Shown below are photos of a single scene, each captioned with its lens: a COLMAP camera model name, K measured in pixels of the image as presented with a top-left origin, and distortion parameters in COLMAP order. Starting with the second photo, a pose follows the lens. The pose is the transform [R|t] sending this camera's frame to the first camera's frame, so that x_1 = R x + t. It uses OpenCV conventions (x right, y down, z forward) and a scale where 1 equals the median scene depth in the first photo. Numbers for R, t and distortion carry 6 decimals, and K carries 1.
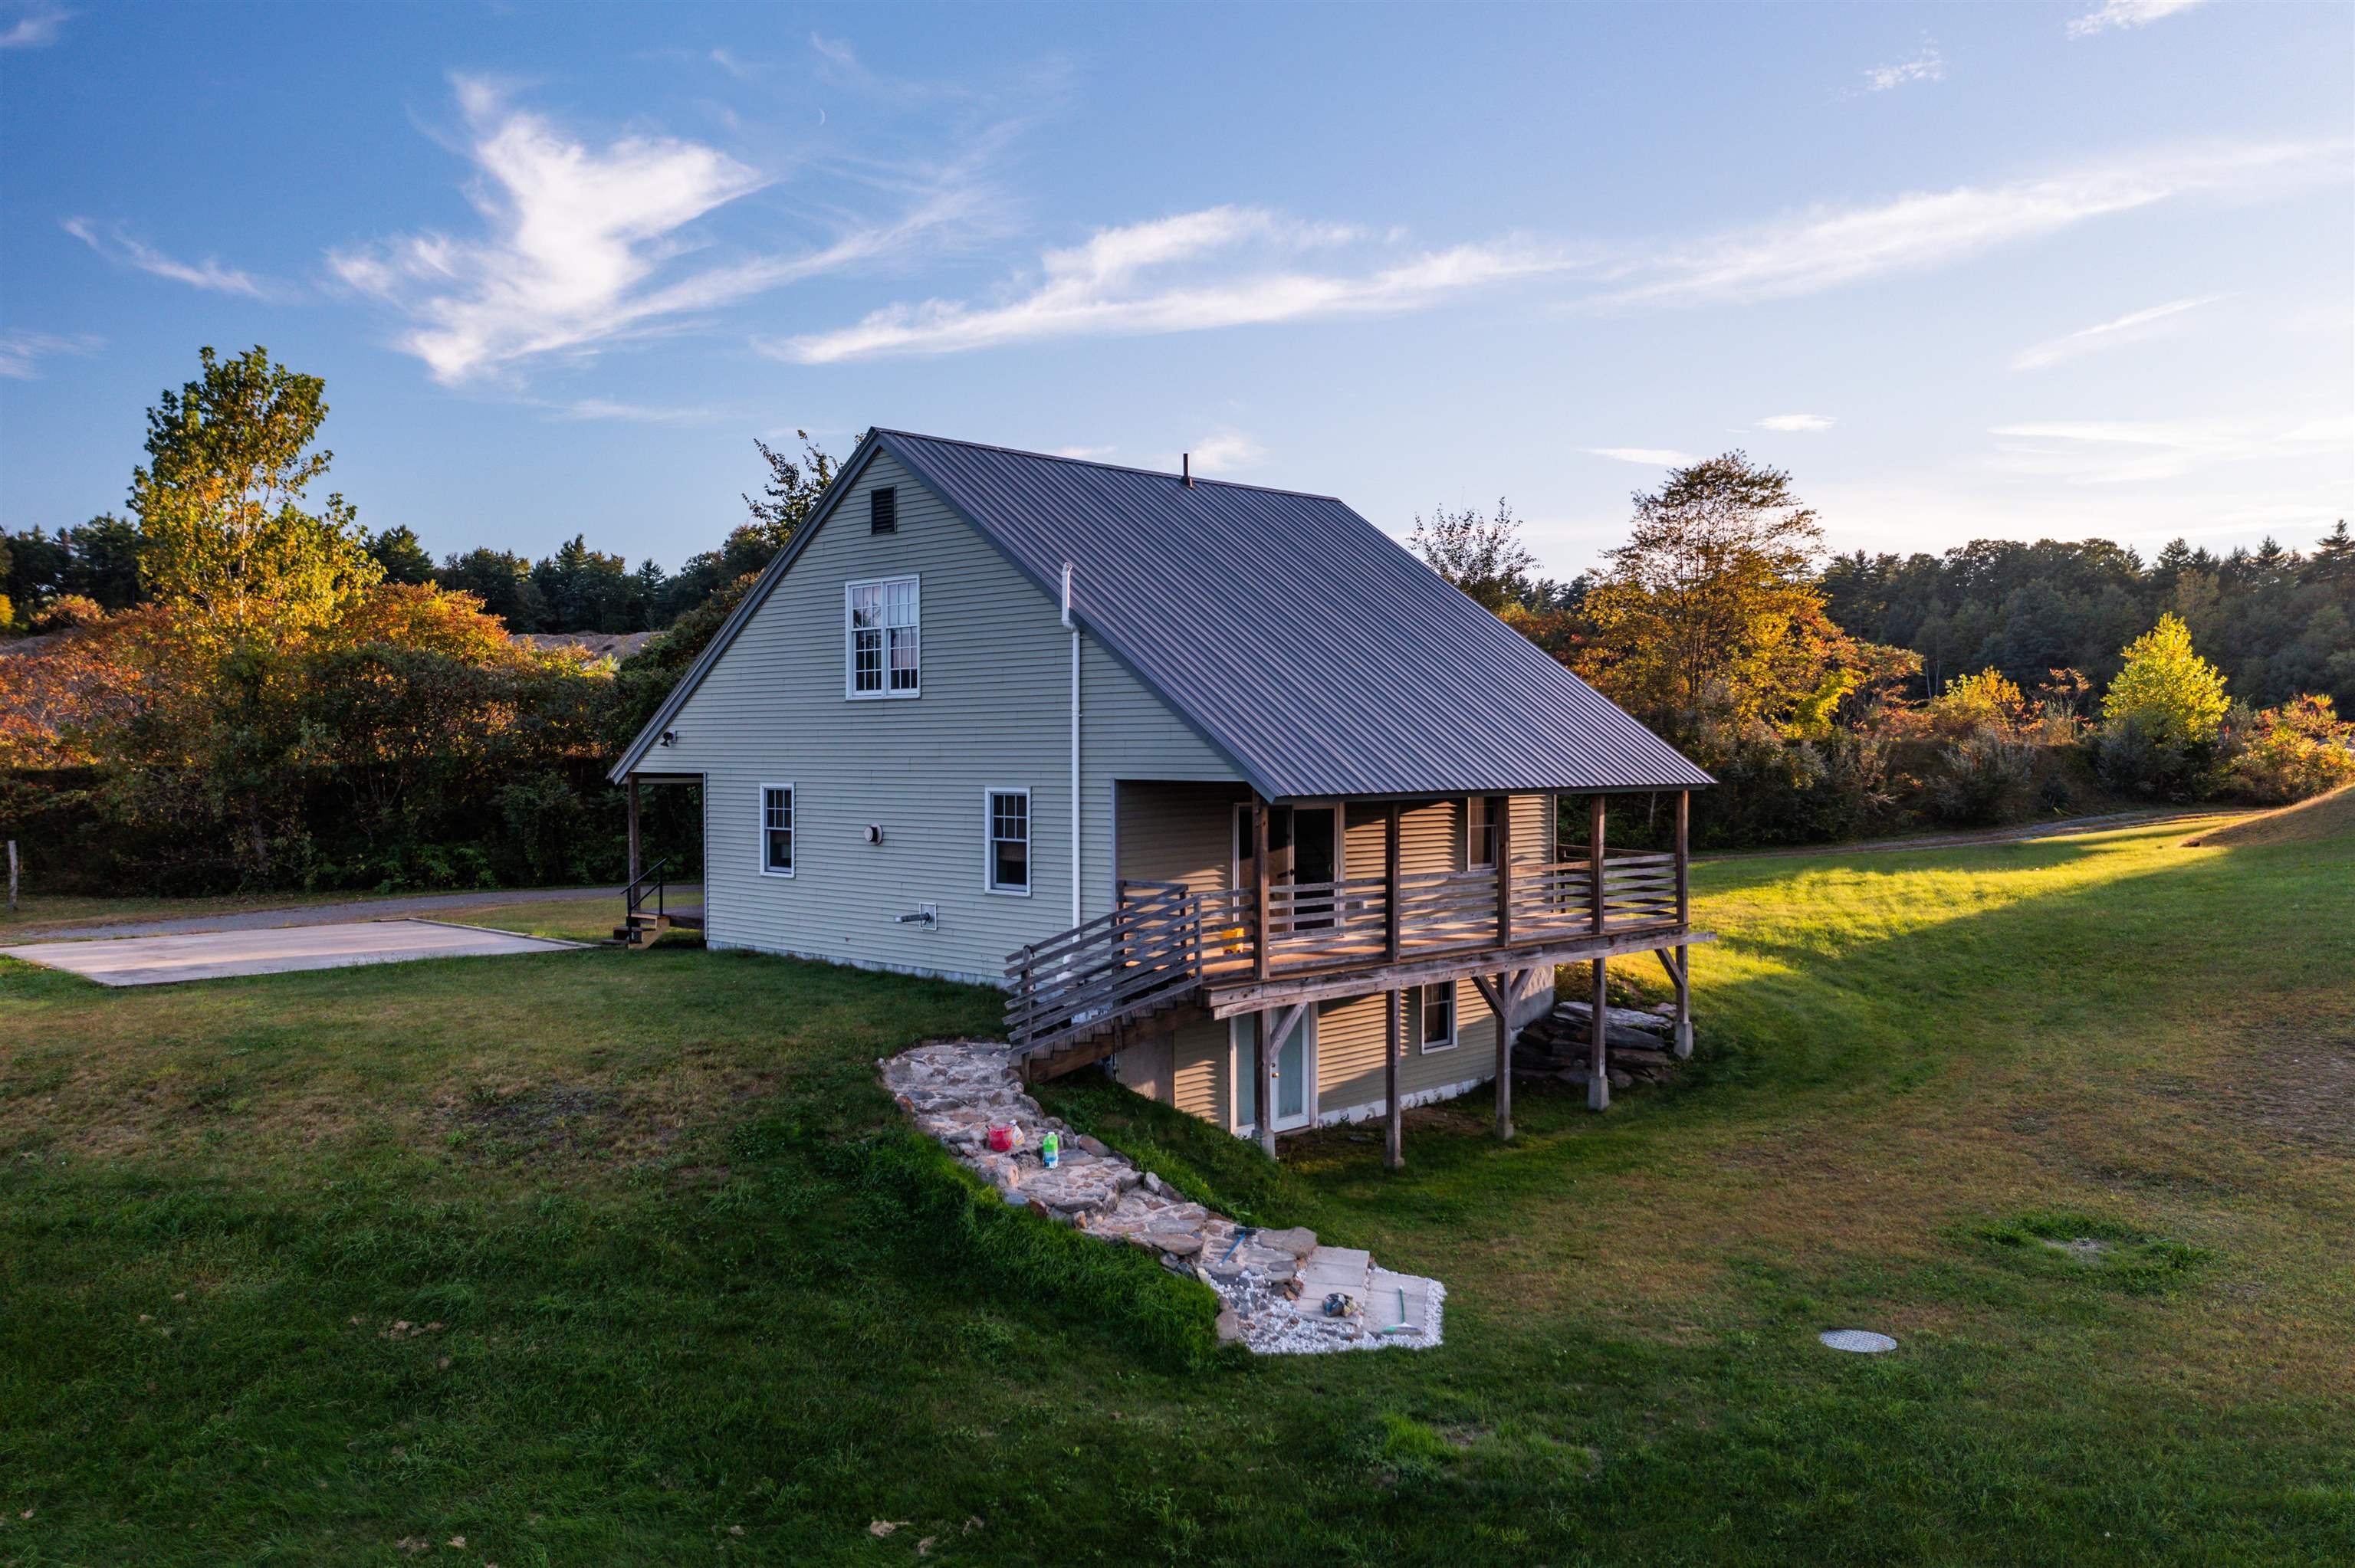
lens RADIAL K [[1861.9, 0, 1179.8], [0, 1861.9, 787.0], [0, 0, 1]] dist [-0.006265, 0.002426]
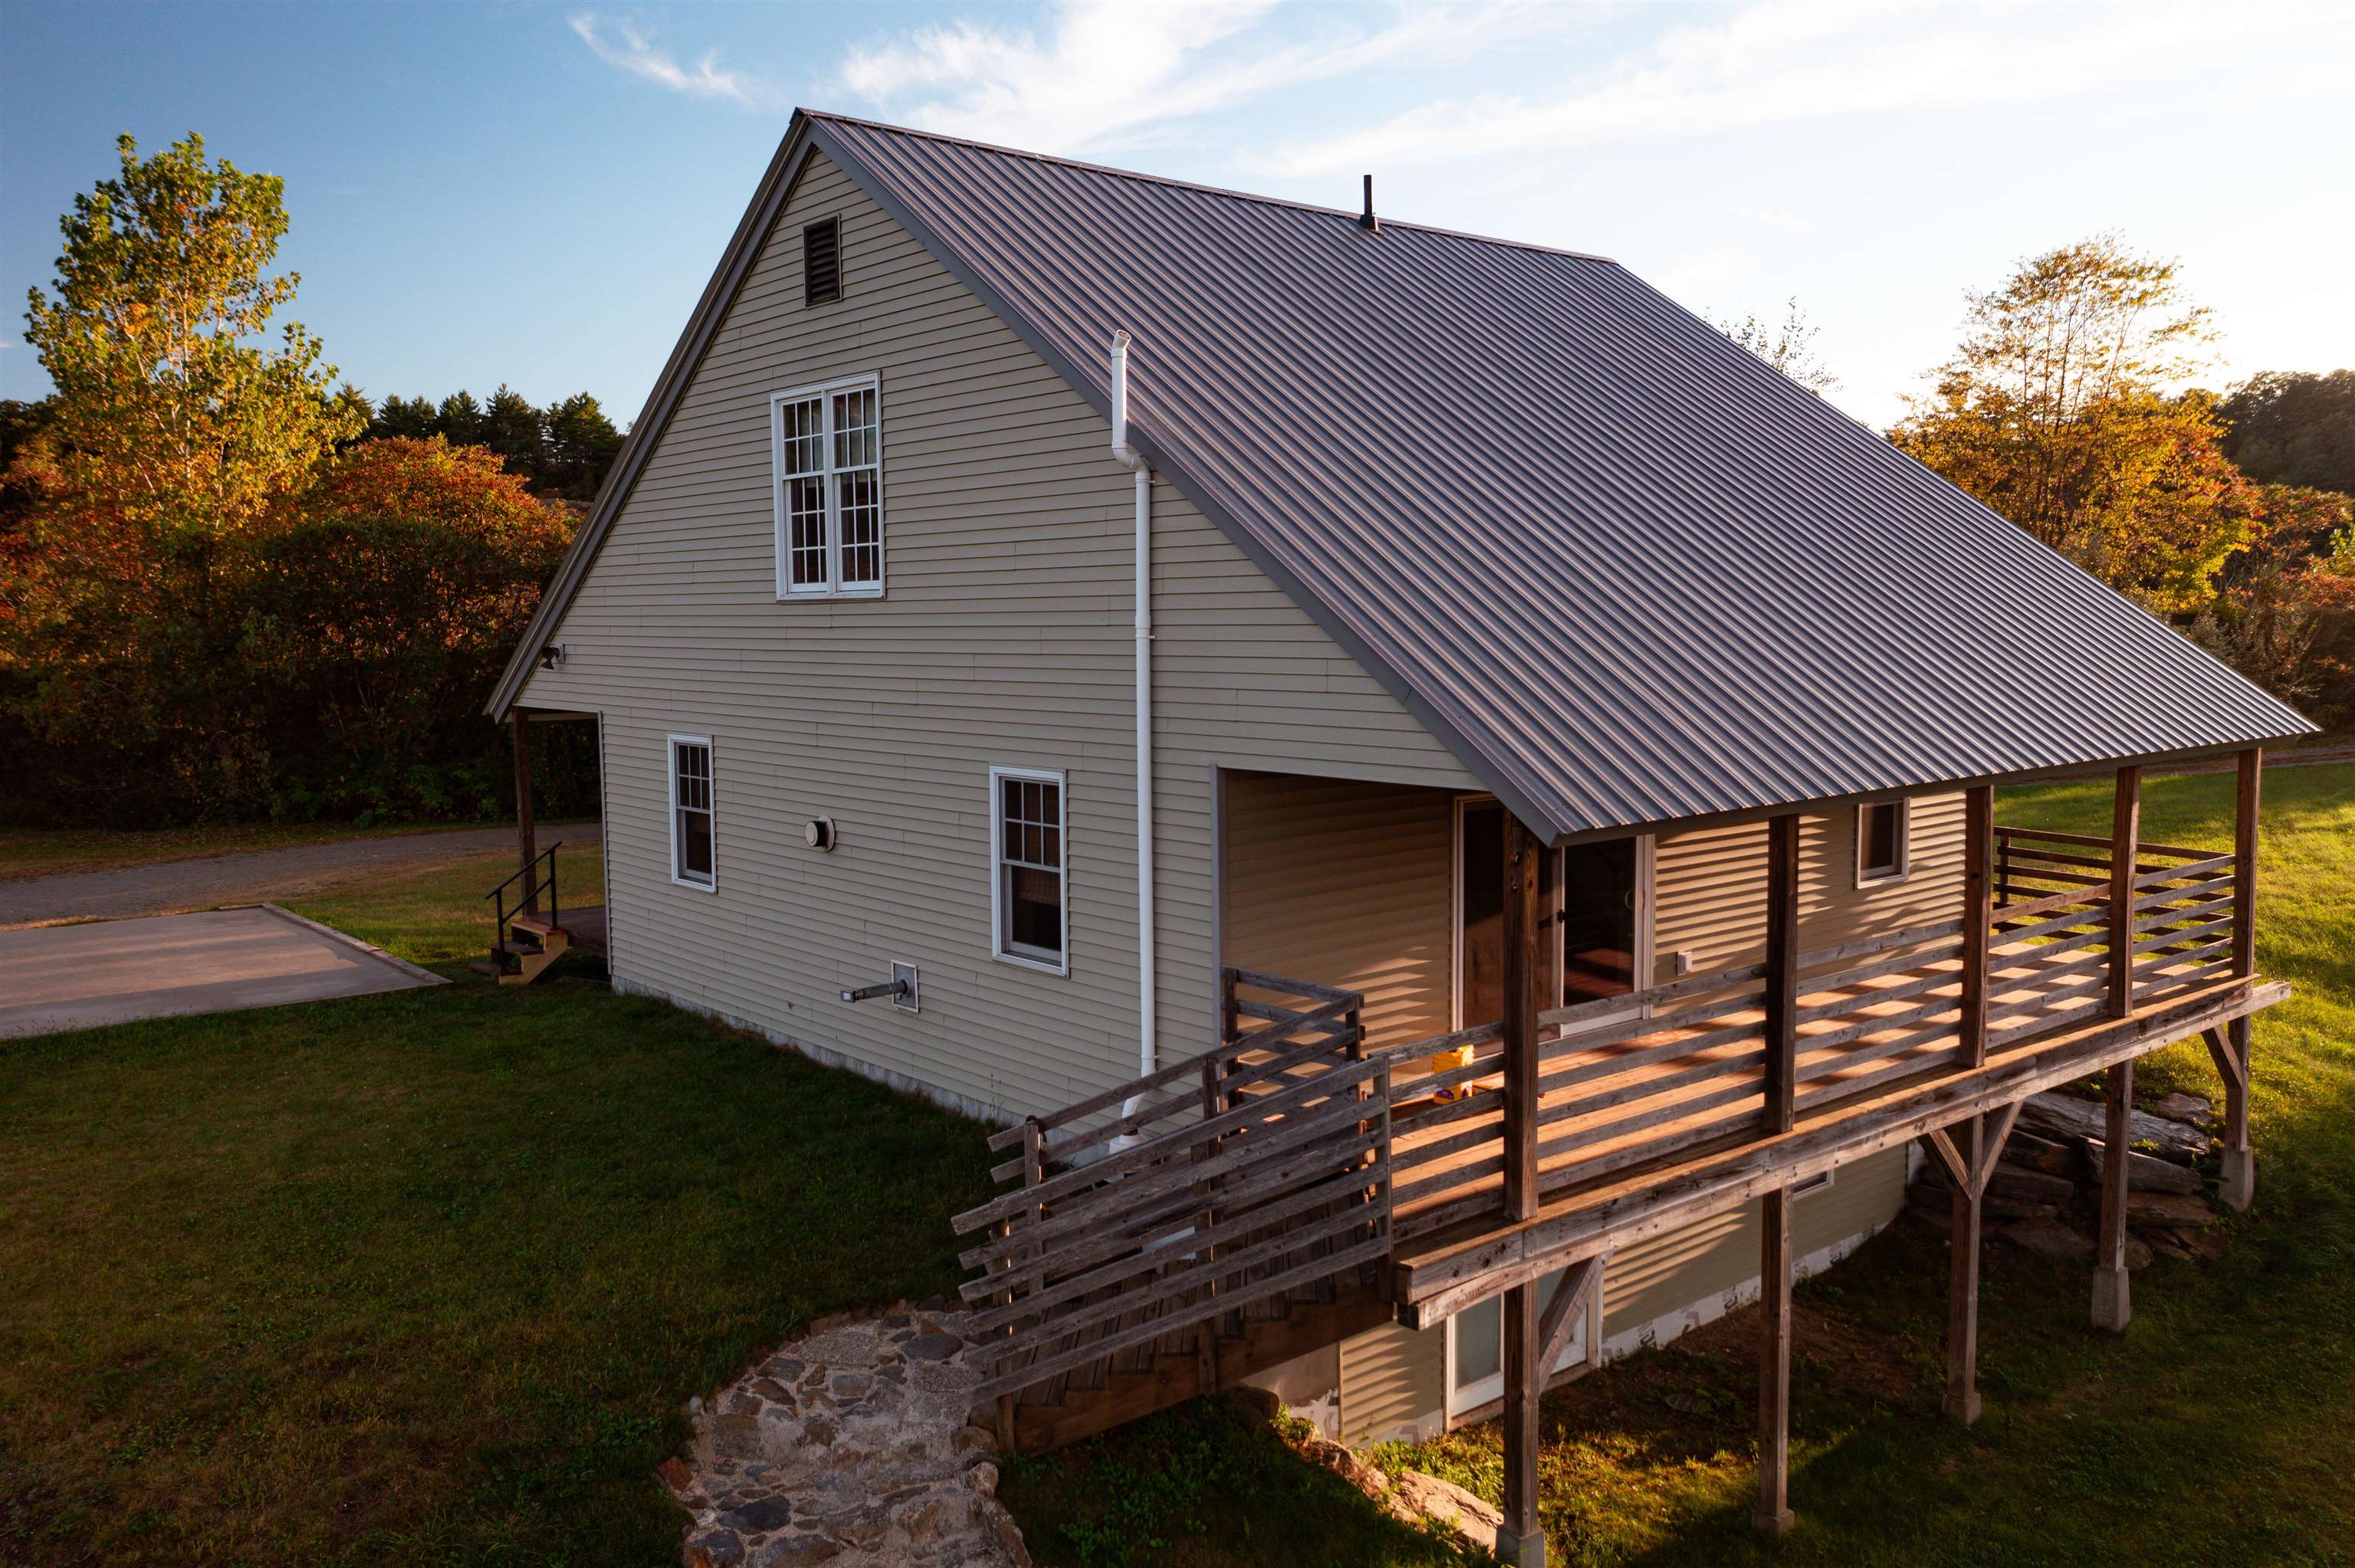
lens RADIAL K [[1861.9, 0, 1166.2], [0, 1861.9, 790.3], [0, 0, 1]] dist [-0.006265, 0.002426]
pose [[0.993934, 0.002264, -0.109953, 0.005150], [0.006161, 0.997072, 0.076225, -0.029595], [0.109803, -0.076440, 0.991010, 0.414130]]
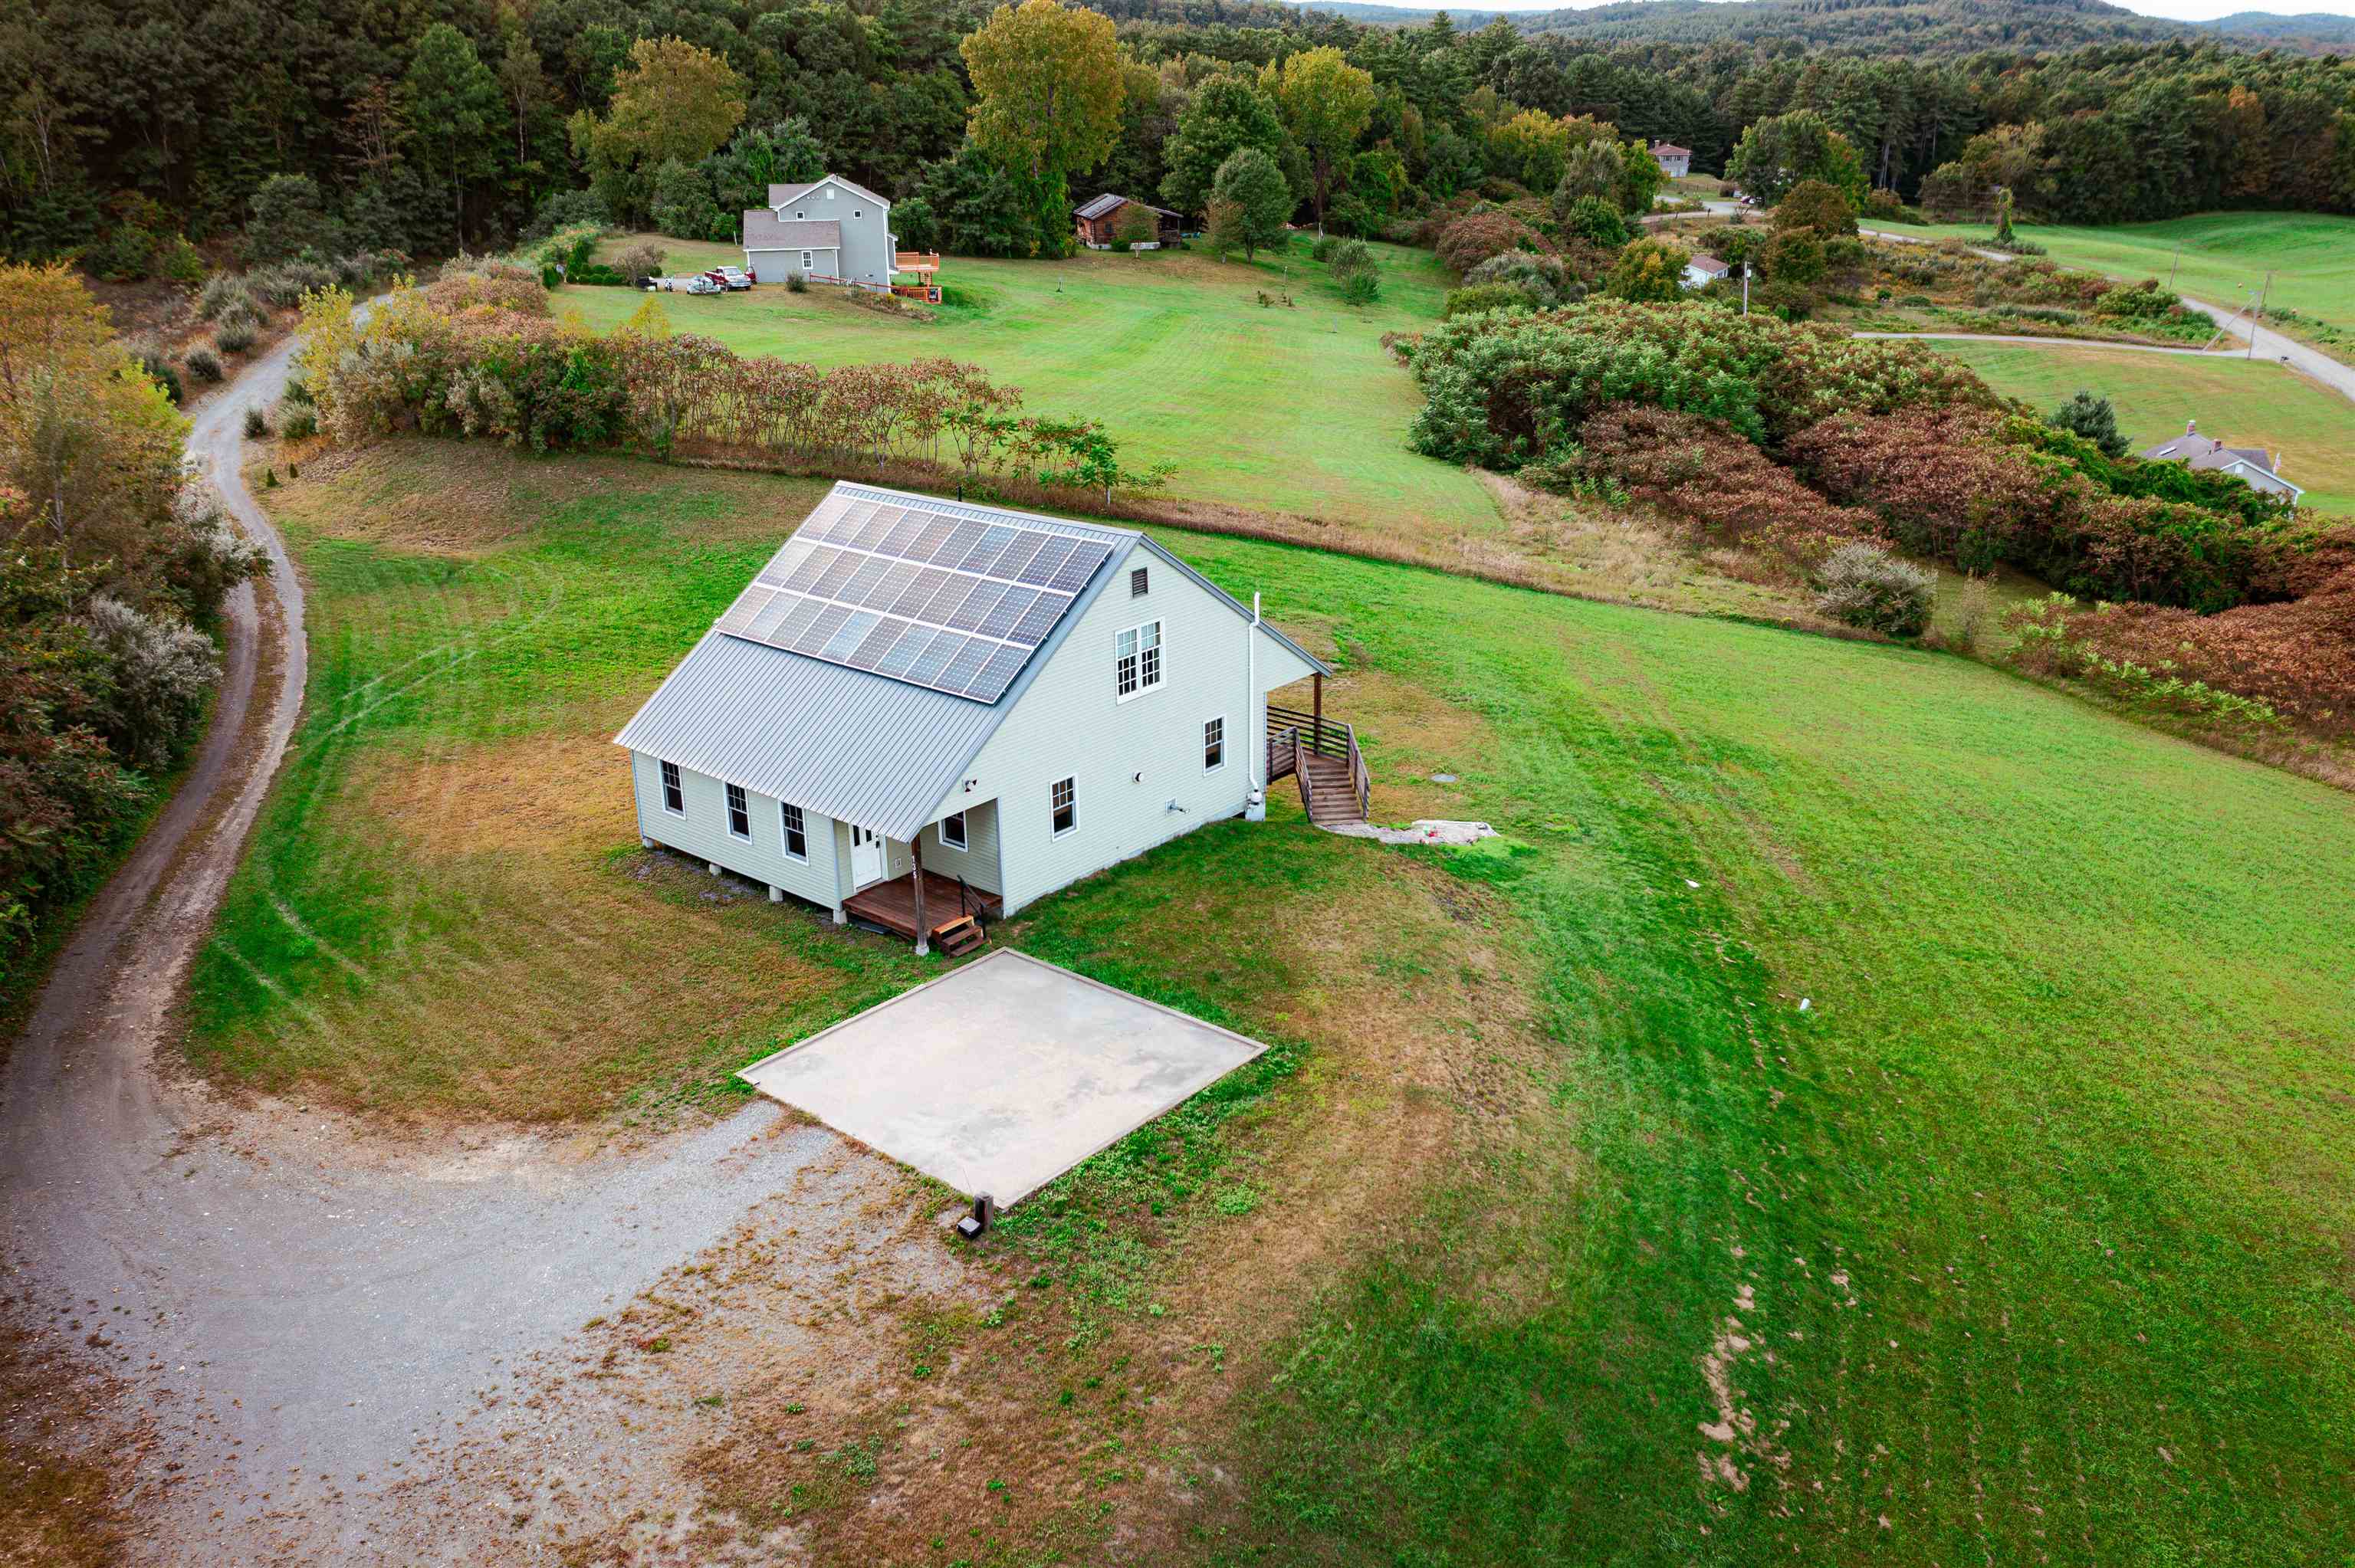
lens RADIAL K [[1861.9, 0, 1171.8], [0, 1861.9, 787.9], [0, 0, 1]] dist [-0.006265, 0.002426]
pose [[-0.057506, -0.342006, 0.937937, -1.598096], [0.039119, 0.937998, 0.344426, -0.494526], [-0.997578, 0.056498, -0.040561, 0.976155]]
